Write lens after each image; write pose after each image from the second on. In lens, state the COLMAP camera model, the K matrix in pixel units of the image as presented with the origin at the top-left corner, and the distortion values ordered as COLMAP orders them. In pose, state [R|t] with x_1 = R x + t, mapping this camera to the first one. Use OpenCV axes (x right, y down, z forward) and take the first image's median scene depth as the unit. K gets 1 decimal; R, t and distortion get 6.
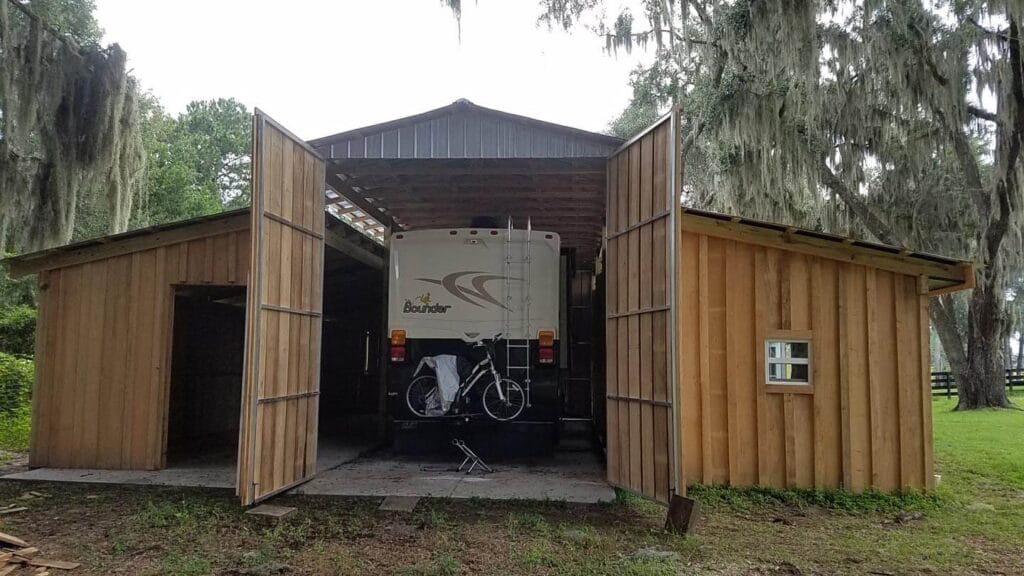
lens RADIAL K [[775.3, 0, 518.3], [0, 775.3, 299.7], [0, 0, 1]] dist [0.231638, -0.343456]
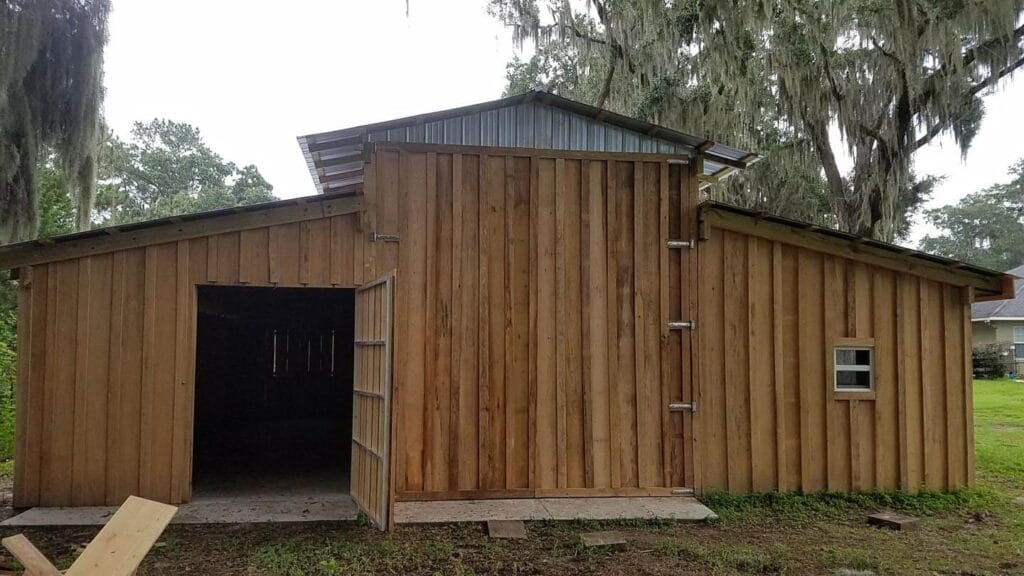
lens RADIAL K [[777.2, 0, 505.9], [0, 777.2, 315.7], [0, 0, 1]] dist [0.212790, -0.307782]
pose [[0.972774, 0.003164, 0.231734, -0.327768], [-0.010713, 0.999452, 0.031323, -0.017484], [-0.231508, -0.032953, 0.972275, 0.102842]]
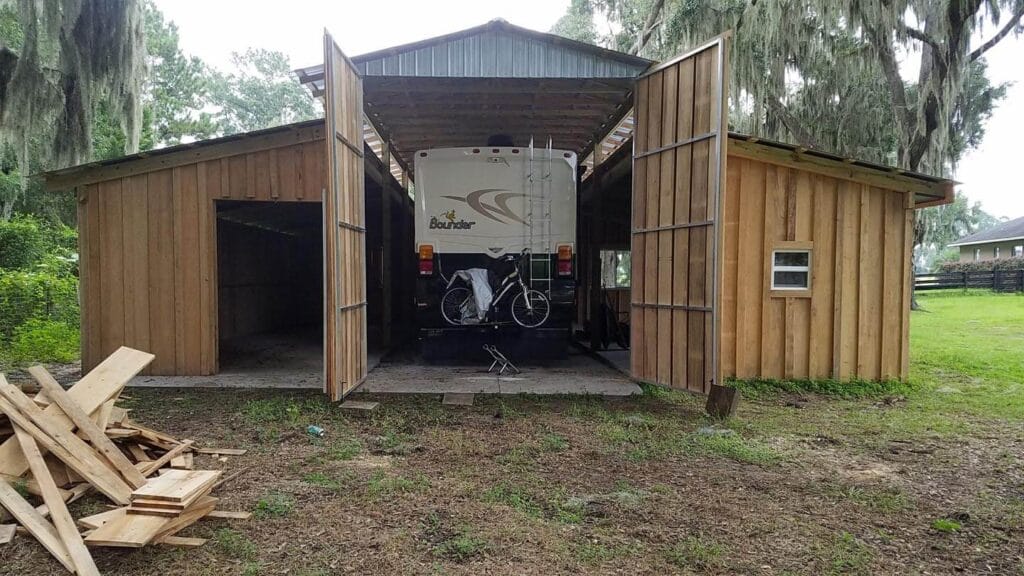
lens RADIAL K [[778.2, 0, 496.5], [0, 778.2, 311.9], [0, 0, 1]] dist [0.215918, -0.332535]
pose [[0.995018, -0.013025, 0.098838, -0.184266], [0.000508, 0.992078, 0.125621, -0.004590], [-0.099692, -0.124945, 0.987142, -0.078360]]
